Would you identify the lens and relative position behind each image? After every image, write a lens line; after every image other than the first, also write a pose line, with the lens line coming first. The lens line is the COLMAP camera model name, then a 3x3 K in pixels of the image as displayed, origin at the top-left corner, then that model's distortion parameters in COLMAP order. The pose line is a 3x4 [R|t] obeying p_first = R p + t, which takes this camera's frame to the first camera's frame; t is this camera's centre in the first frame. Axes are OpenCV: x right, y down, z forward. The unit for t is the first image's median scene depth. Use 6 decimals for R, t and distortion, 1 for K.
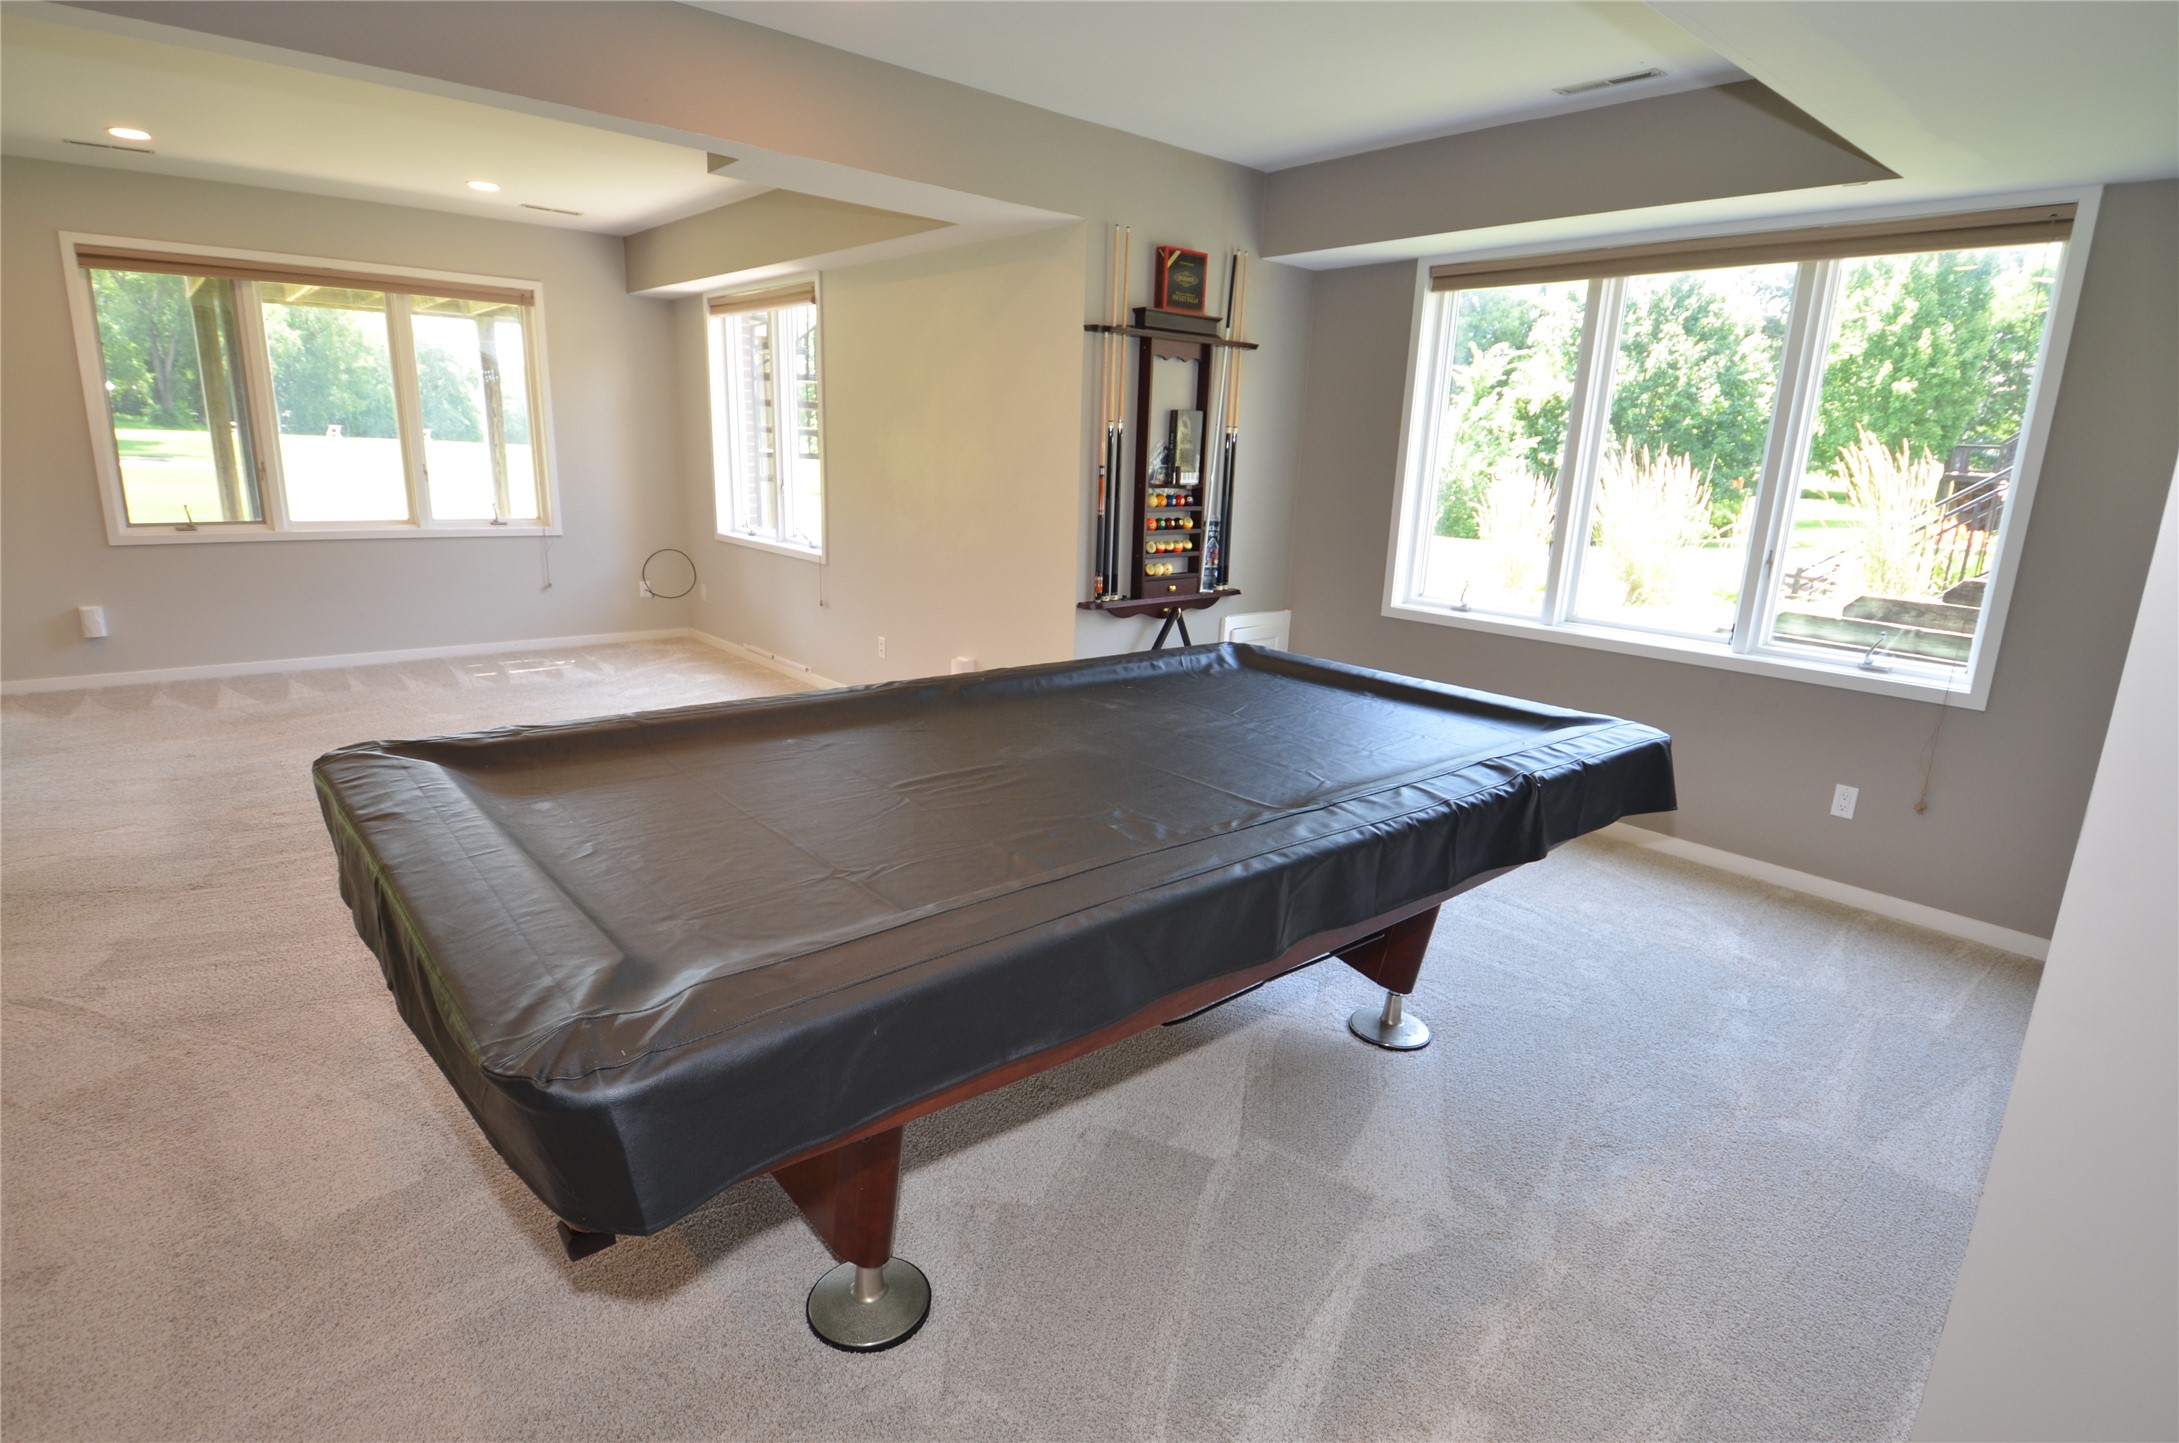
lens RADIAL K [[1096.0, 0, 1089.5], [0, 1096.0, 721.5], [0, 0, 1]] dist [0.024070, -0.036352]
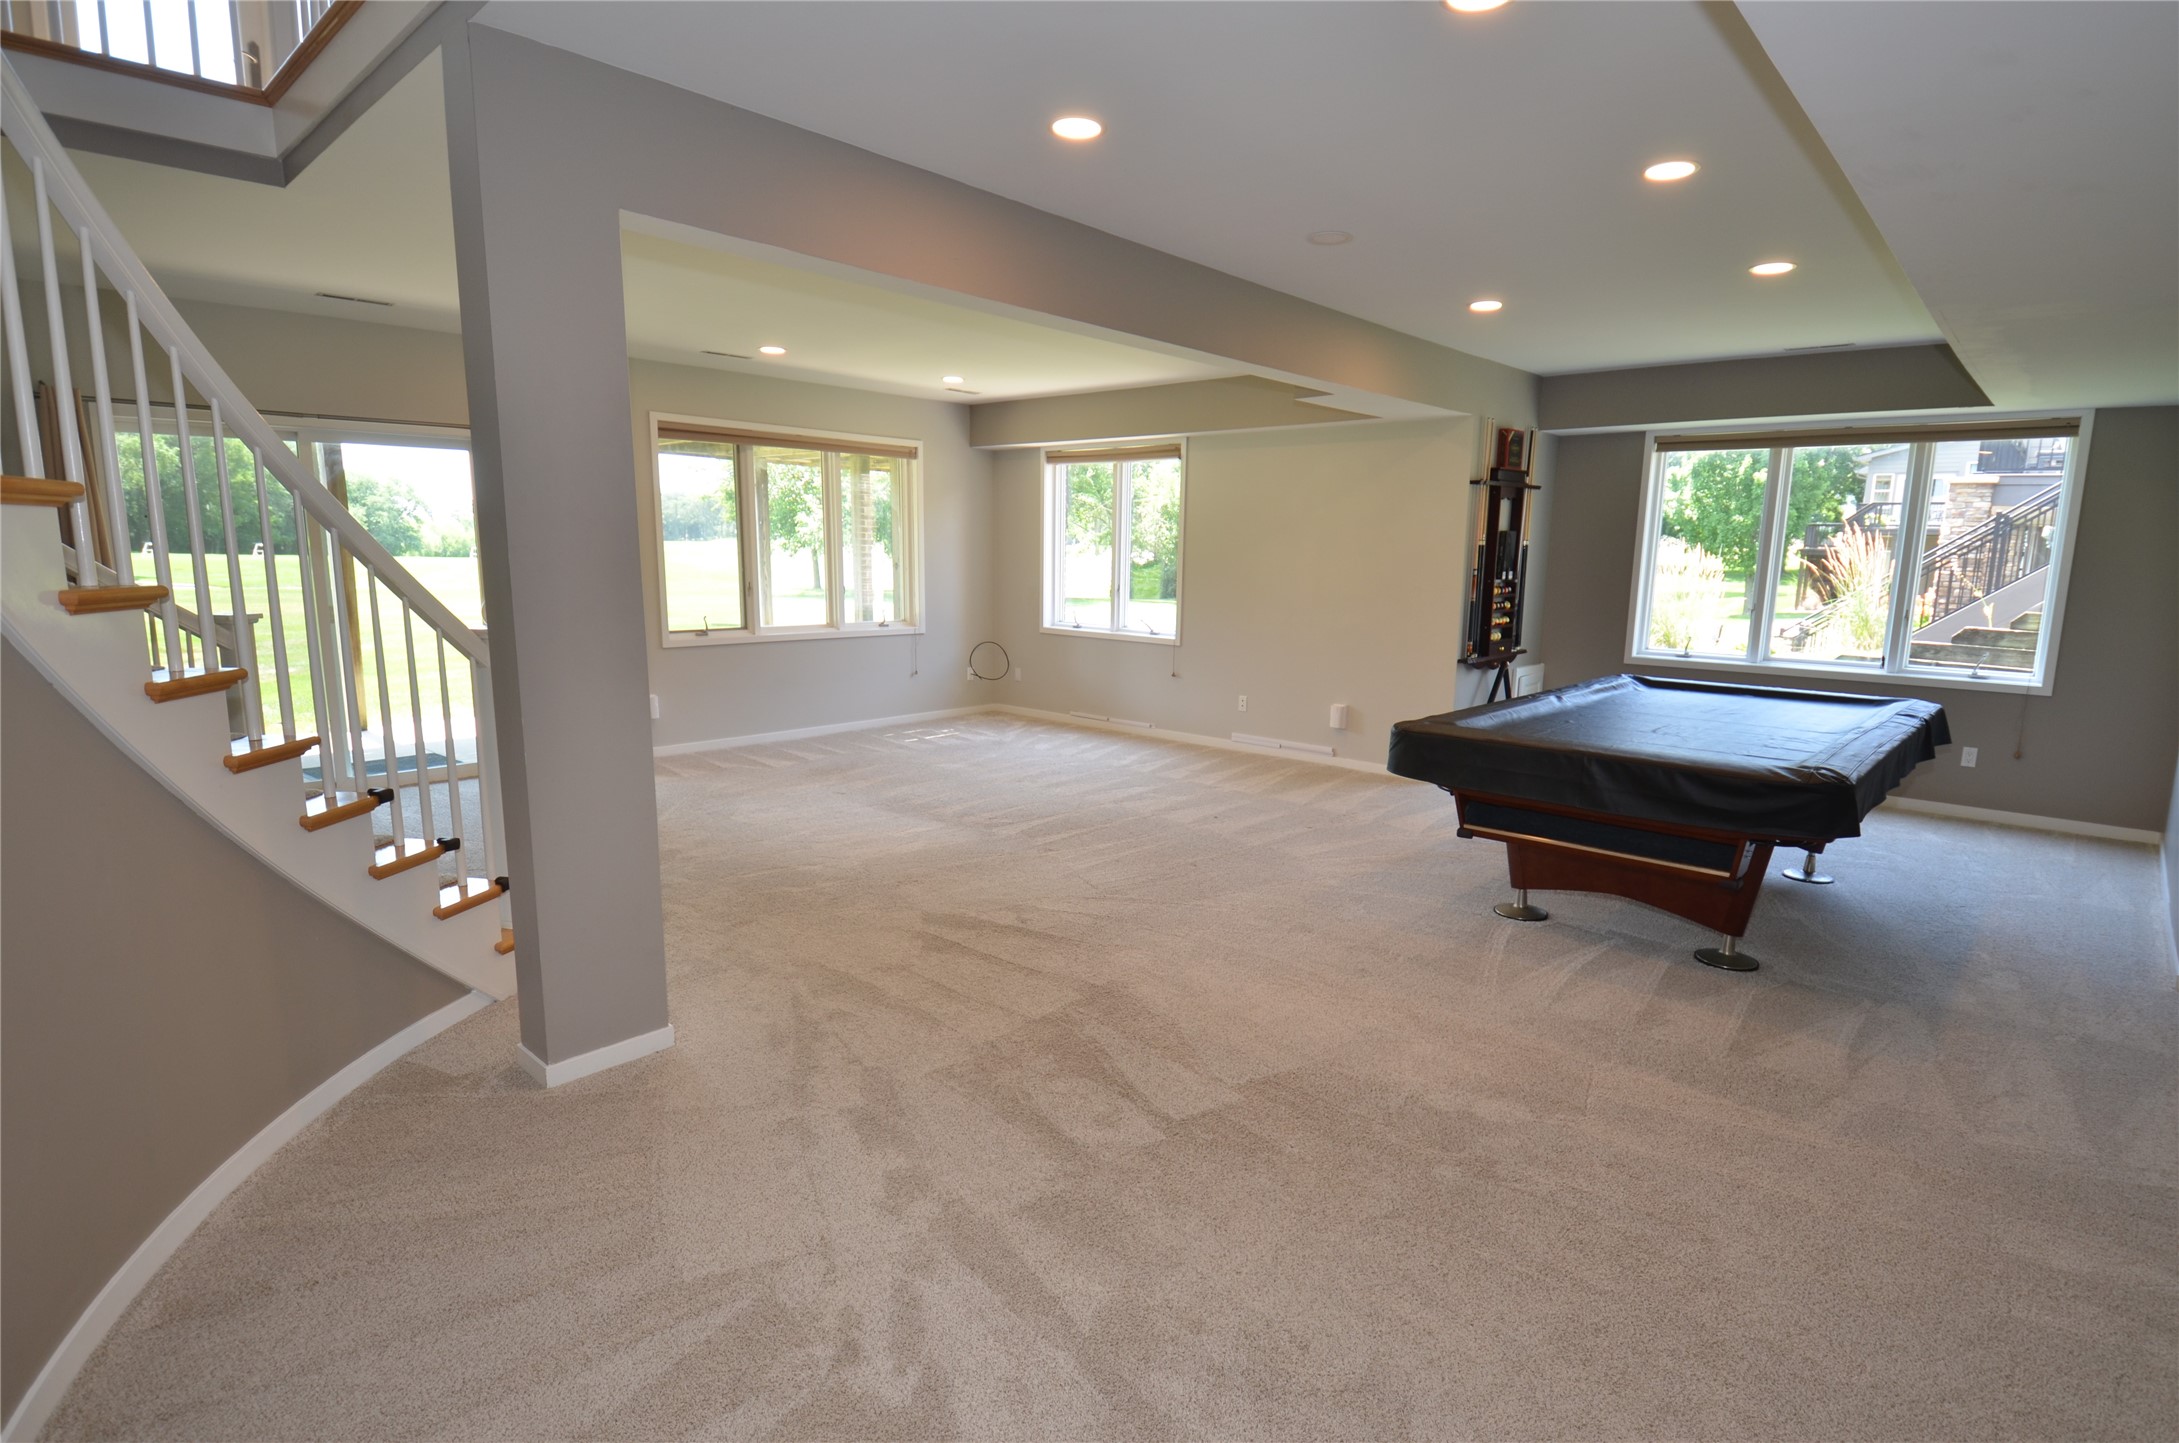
lens RADIAL K [[1109.2, 0, 1079.0], [0, 1109.2, 730.3], [0, 0, 1]] dist [0.012769, -0.029747]
pose [[0.994005, -0.041972, 0.100955, -0.652086], [0.049552, 0.996043, -0.073781, 0.070217], [-0.097458, 0.078341, 0.992152, -0.424155]]
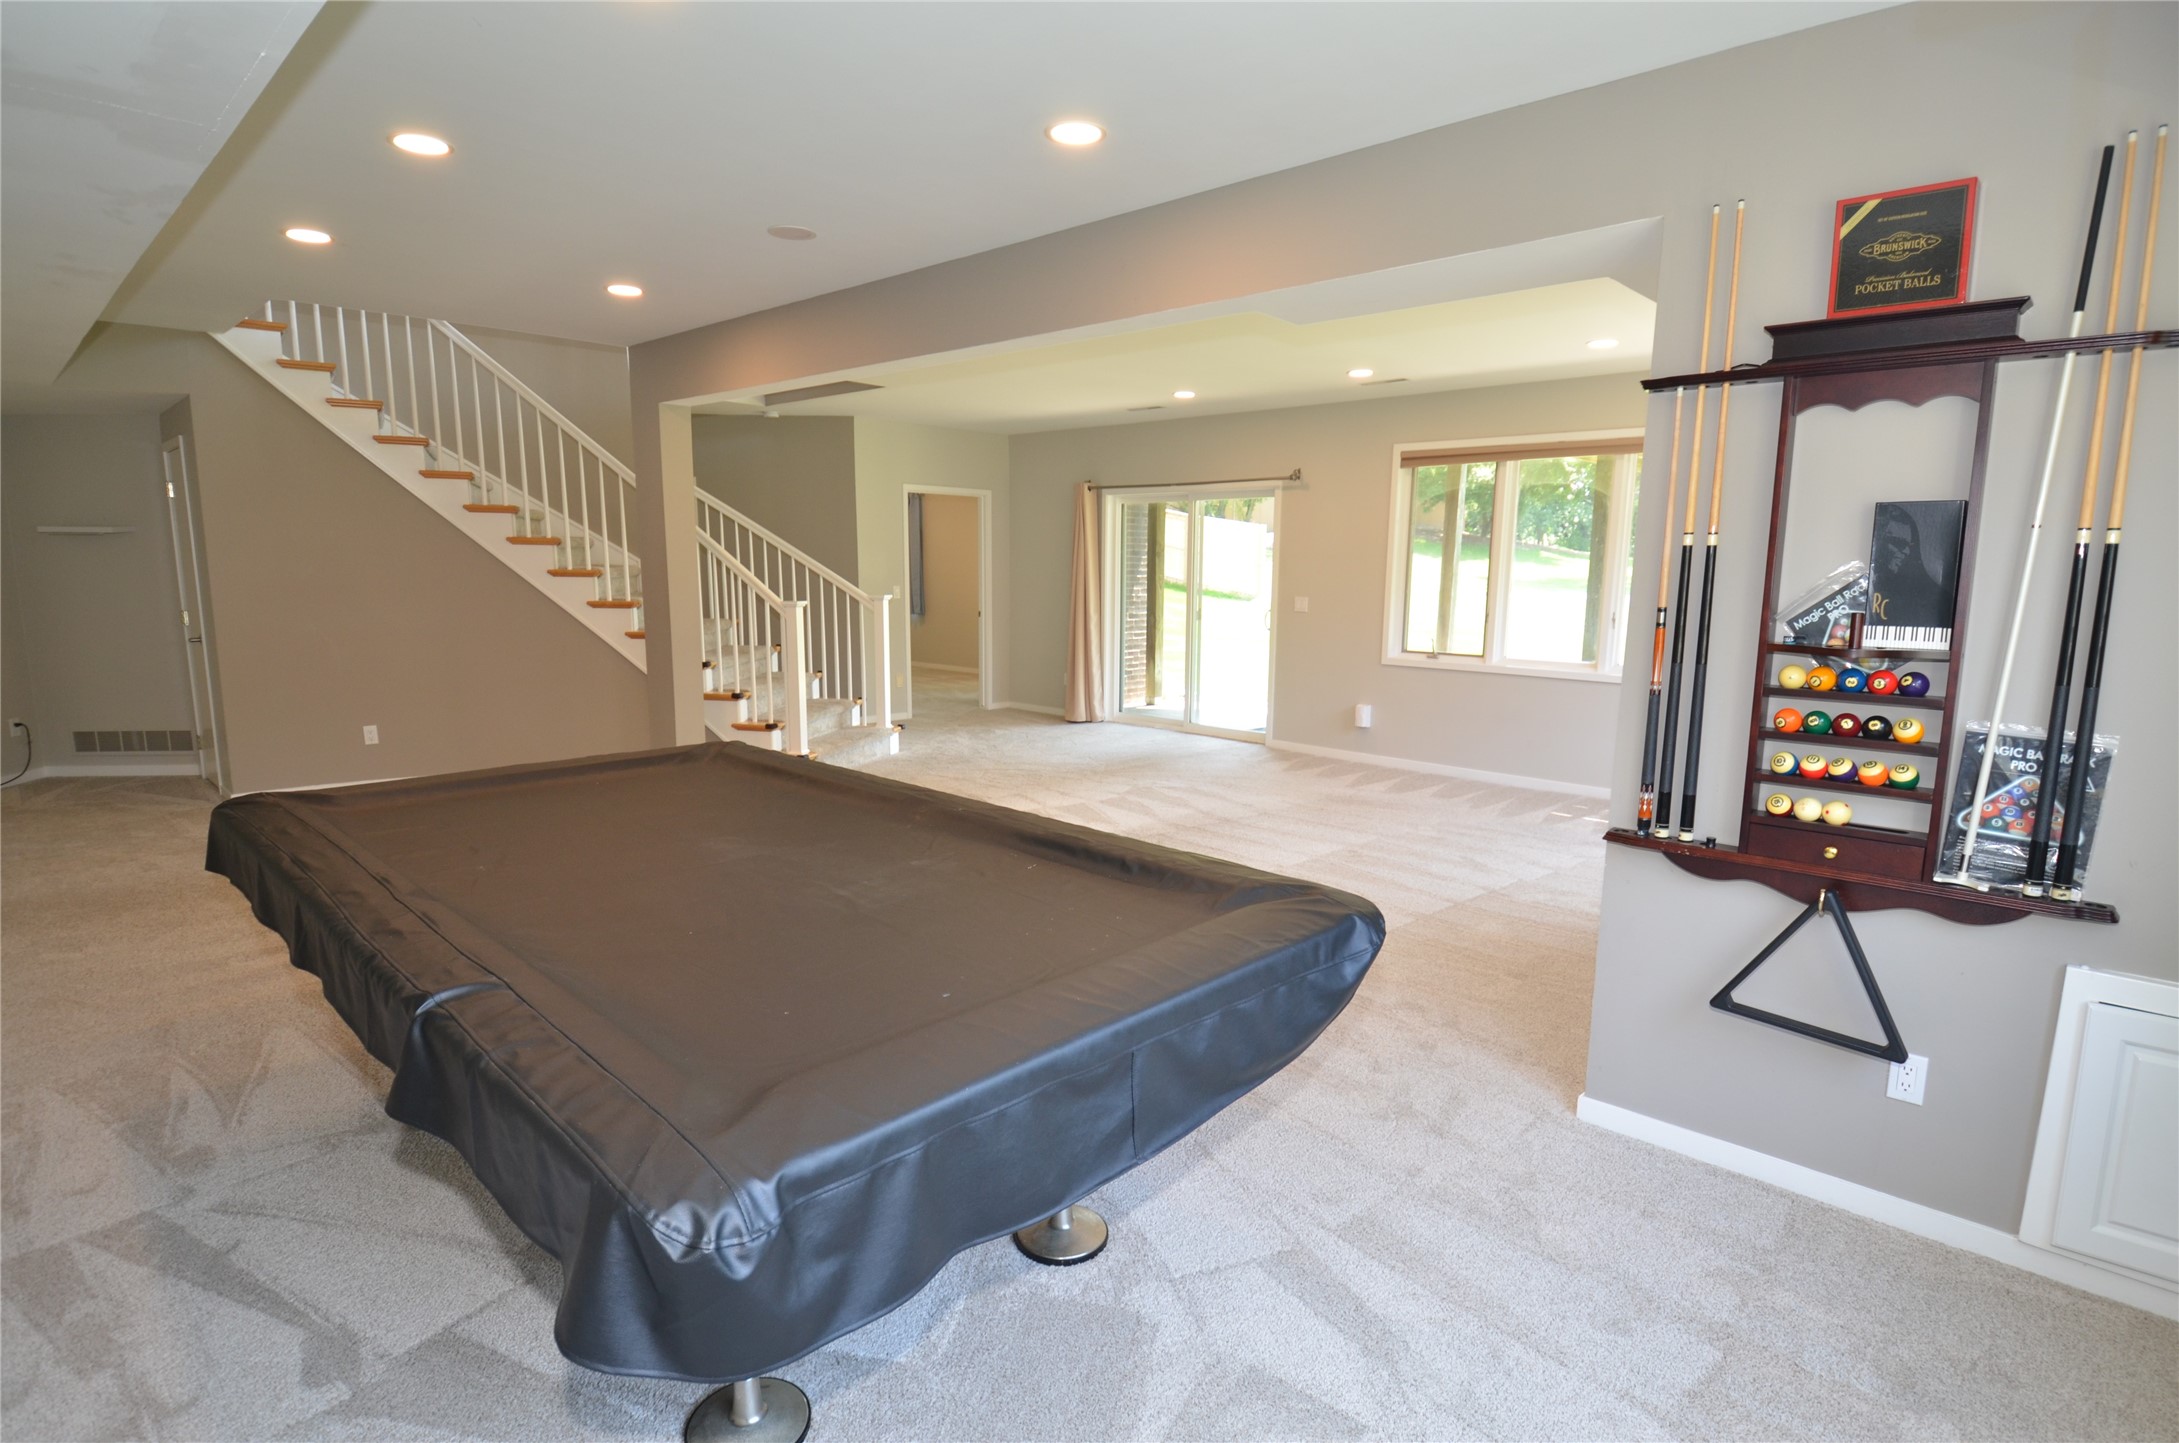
lens RADIAL K [[1096.0, 0, 1089.5], [0, 1096.0, 721.5], [0, 0, 1]] dist [0.024070, -0.036352]
pose [[0.085973, 0.107613, -0.990469, 0.536073], [-0.250268, 0.964606, 0.083080, -0.135900], [0.964352, 0.240740, 0.109862, 0.606218]]
